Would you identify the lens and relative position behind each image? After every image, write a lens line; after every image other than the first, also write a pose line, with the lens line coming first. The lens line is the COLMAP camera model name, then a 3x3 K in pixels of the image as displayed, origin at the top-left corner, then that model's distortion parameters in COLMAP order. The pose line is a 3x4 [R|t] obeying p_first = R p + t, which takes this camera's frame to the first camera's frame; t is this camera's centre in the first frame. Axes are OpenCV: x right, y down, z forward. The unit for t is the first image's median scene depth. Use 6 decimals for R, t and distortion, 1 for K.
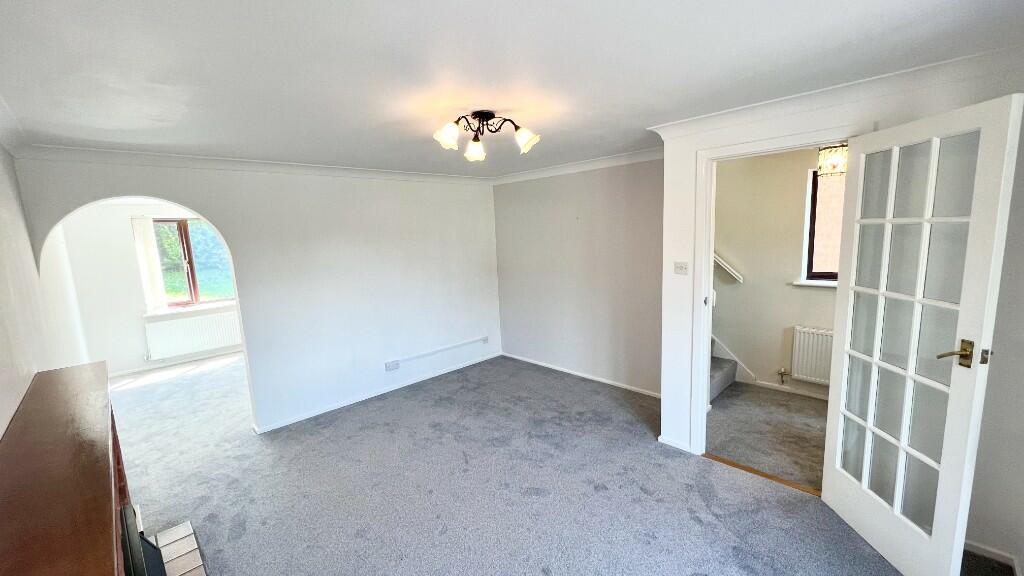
lens RADIAL K [[409.8, 0, 514.1], [0, 409.8, 289.5], [0, 0, 1]] dist [0.000357, -0.000111]
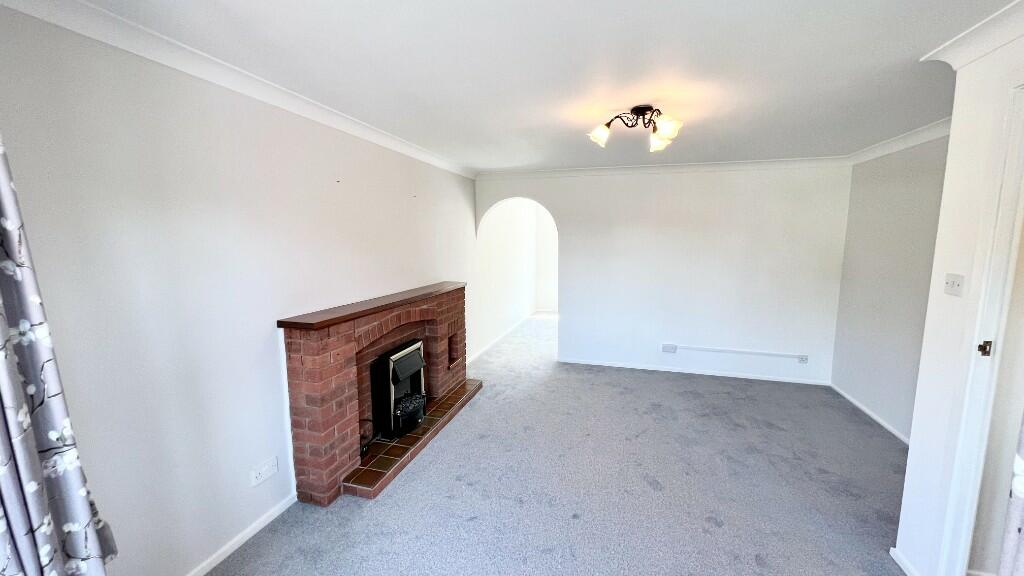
lens RADIAL K [[409.8, 0, 513.7], [0, 409.8, 289.2], [0, 0, 1]] dist [0.000357, -0.000111]
pose [[0.485739, 0.153836, -0.860460, 0.474140], [-0.146945, 0.984753, 0.093105, -0.006106], [0.861664, 0.081216, 0.500938, 0.127184]]
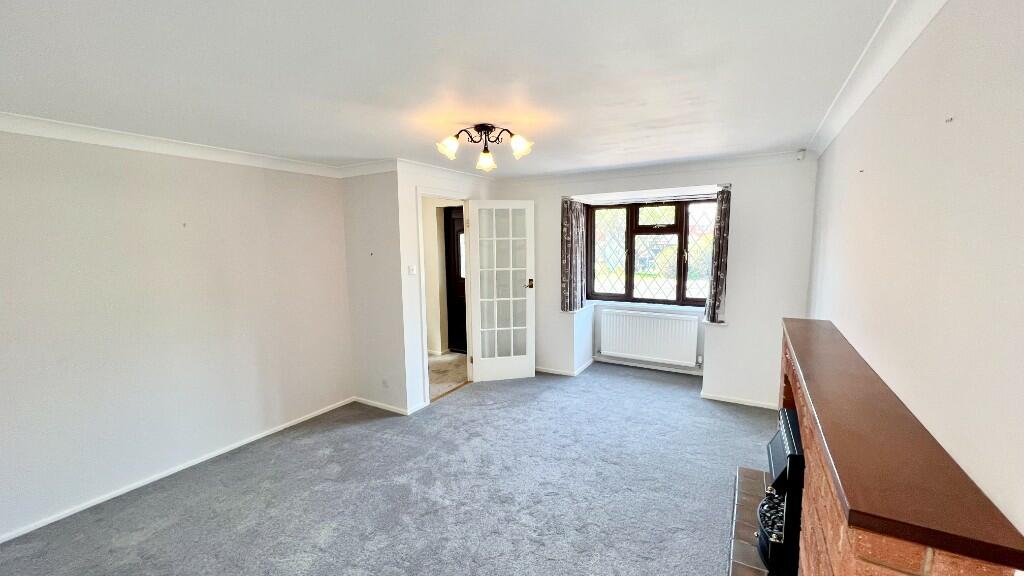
lens RADIAL K [[409.8, 0, 510.3], [0, 409.8, 289.7], [0, 0, 1]] dist [0.000357, -0.000111]
pose [[-0.245136, -0.068743, 0.967049, -0.741924], [0.166279, 0.979721, 0.111794, -0.066840], [-0.955123, 0.188204, -0.228734, 0.790278]]
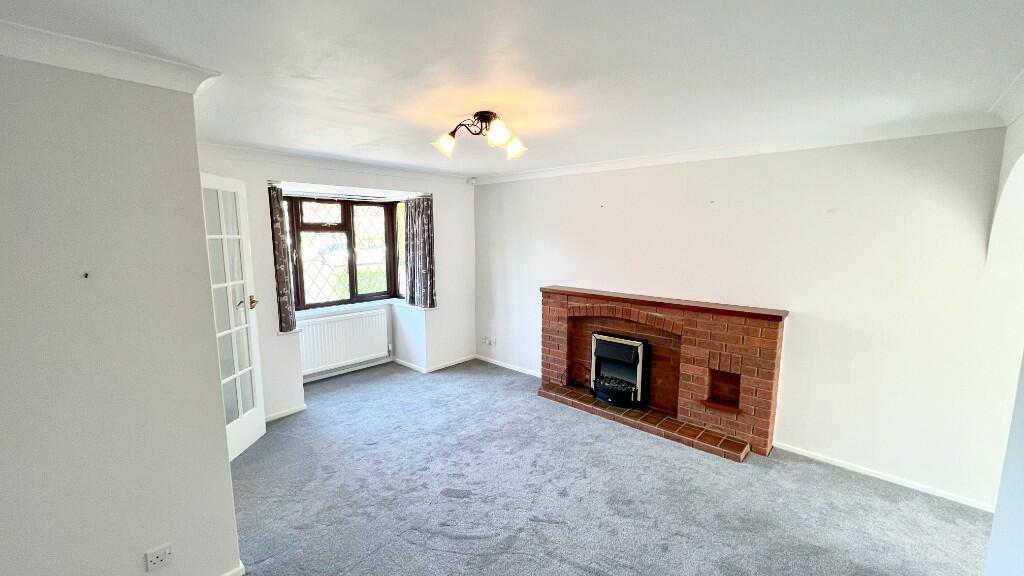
lens RADIAL K [[409.8, 0, 515.2], [0, 409.8, 286.5], [0, 0, 1]] dist [0.000357, -0.000111]
pose [[-0.997857, 0.048821, -0.043562, -0.049810], [0.035106, 0.961310, 0.273222, -0.183606], [0.055216, 0.271107, -0.960964, 1.295746]]
